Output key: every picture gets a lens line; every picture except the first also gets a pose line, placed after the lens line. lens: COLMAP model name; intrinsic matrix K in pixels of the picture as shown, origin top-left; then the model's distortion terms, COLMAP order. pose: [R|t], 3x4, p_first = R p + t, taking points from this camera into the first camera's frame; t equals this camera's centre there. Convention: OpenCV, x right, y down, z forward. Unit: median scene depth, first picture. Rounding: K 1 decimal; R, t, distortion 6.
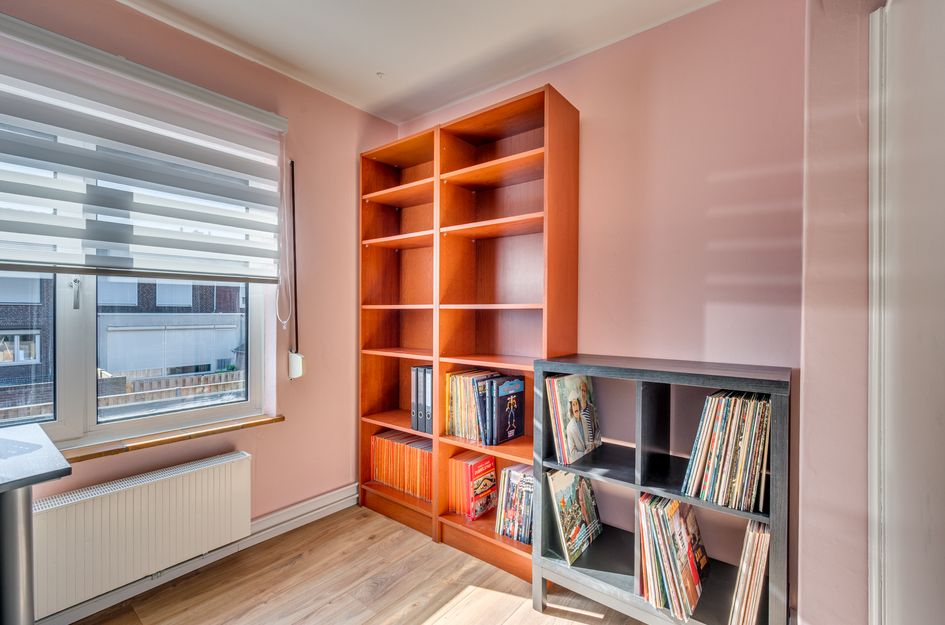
lens RADIAL K [[418.1, 0, 472.6], [0, 418.1, 316.1], [0, 0, 1]] dist [0.001045, 0.000173]
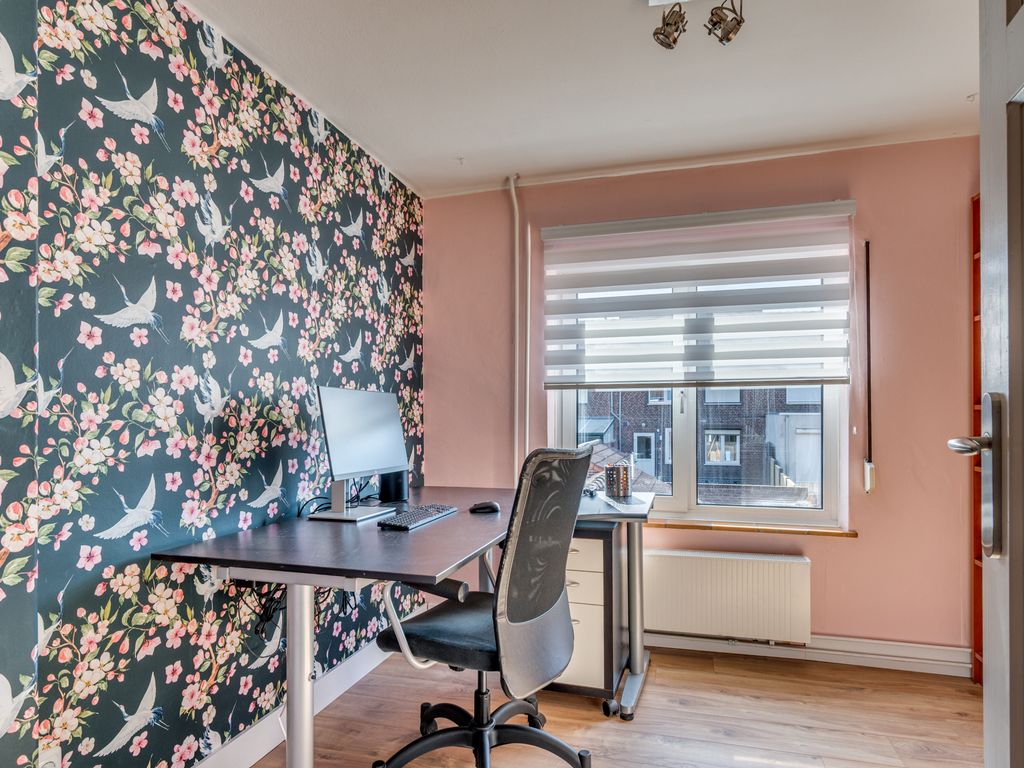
lens RADIAL K [[669.0, 0, 509.3], [0, 669.0, 407.0], [0, 0, 1]] dist [-0.005118, -0.001621]
pose [[0.375597, -0.009096, -0.926739, 0.598130], [-0.002647, 0.999937, -0.010888, -0.009690], [0.926779, 0.006542, 0.375549, -0.221278]]
